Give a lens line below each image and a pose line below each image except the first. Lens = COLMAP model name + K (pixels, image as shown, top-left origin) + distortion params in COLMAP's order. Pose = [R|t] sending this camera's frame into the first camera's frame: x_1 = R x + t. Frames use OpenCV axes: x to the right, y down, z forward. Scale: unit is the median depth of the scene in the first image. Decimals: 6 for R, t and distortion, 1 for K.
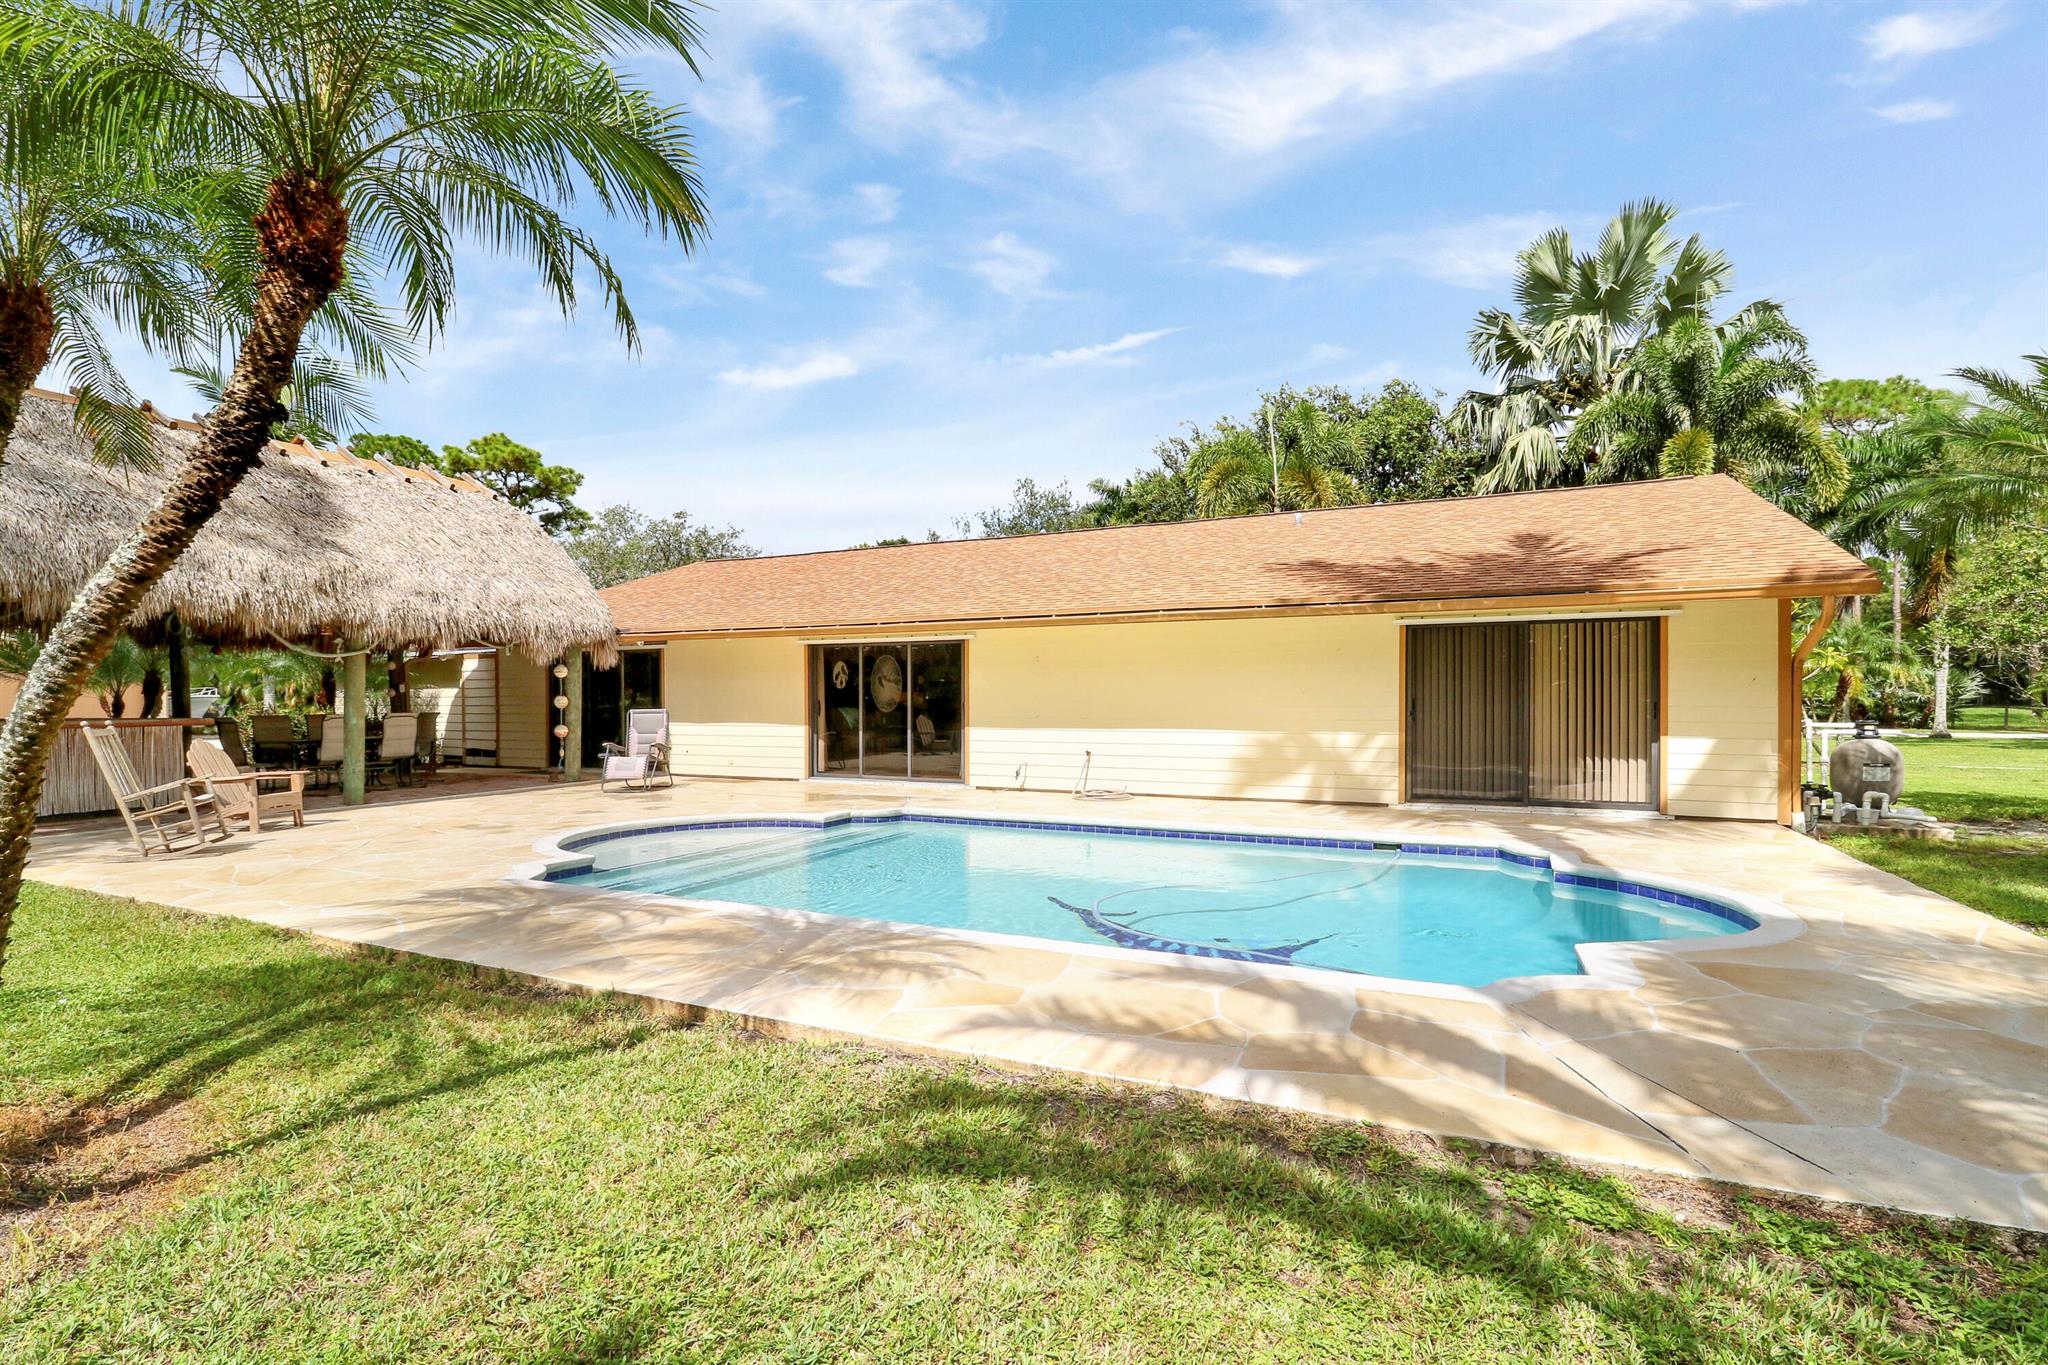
lens RADIAL K [[953.6, 0, 997.8], [0, 953.6, 709.5], [0, 0, 1]] dist [-0.004320, -0.002728]
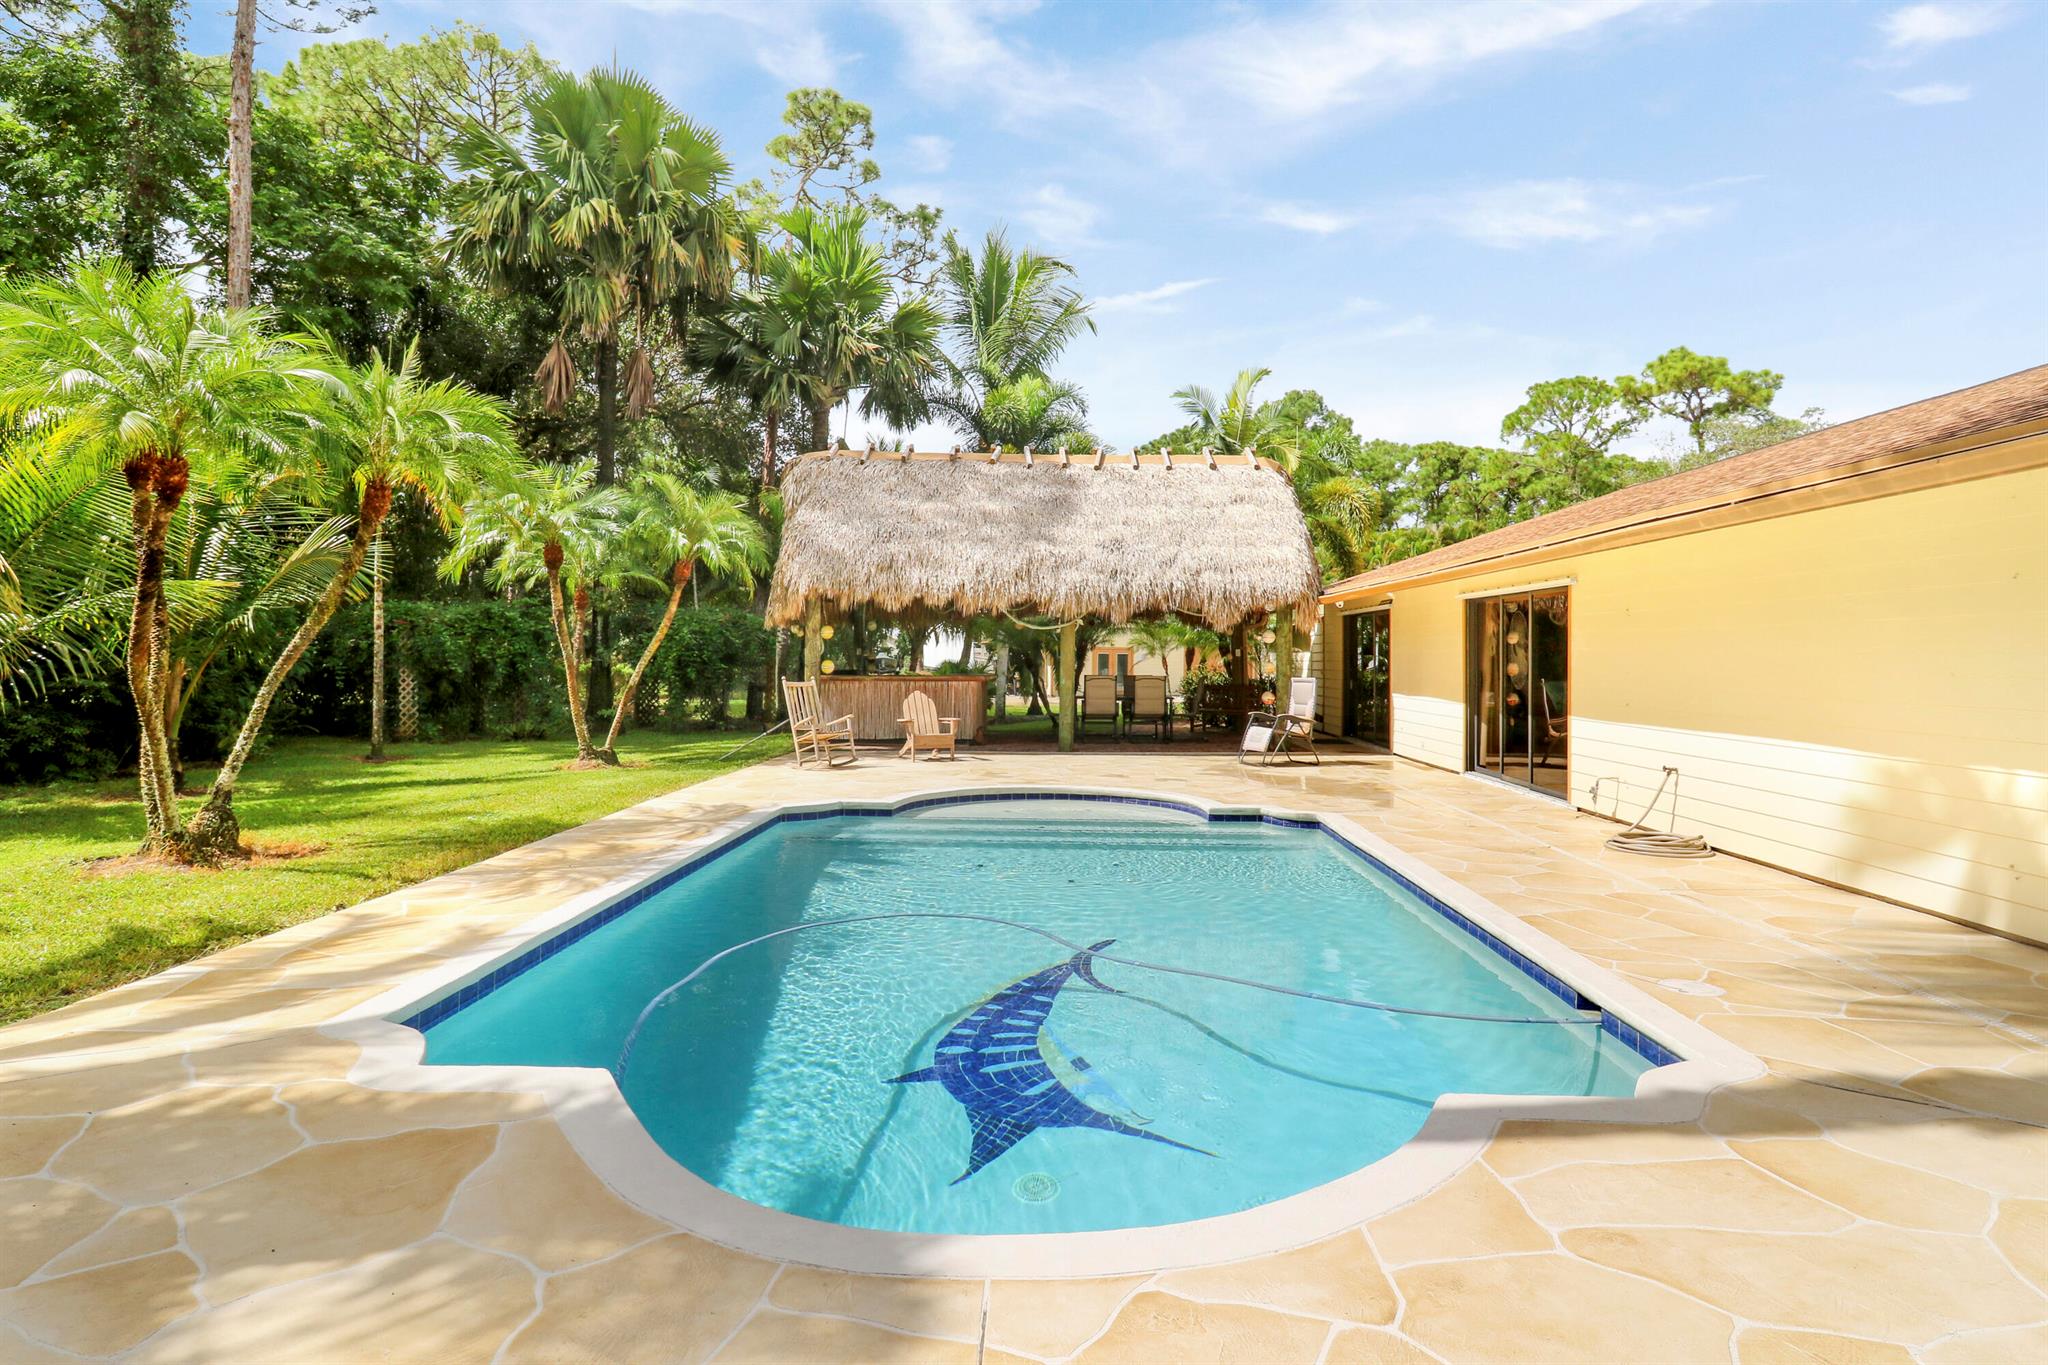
lens RADIAL K [[1114.2, 0, 1040.2], [0, 1114.2, 629.5], [0, 0, 1]] dist [0.000343, -0.004082]
pose [[0.425271, -0.017673, -0.904893, 0.509071], [-0.018692, 0.999425, -0.028304, -0.012312], [0.904873, 0.028951, 0.424696, 0.334693]]
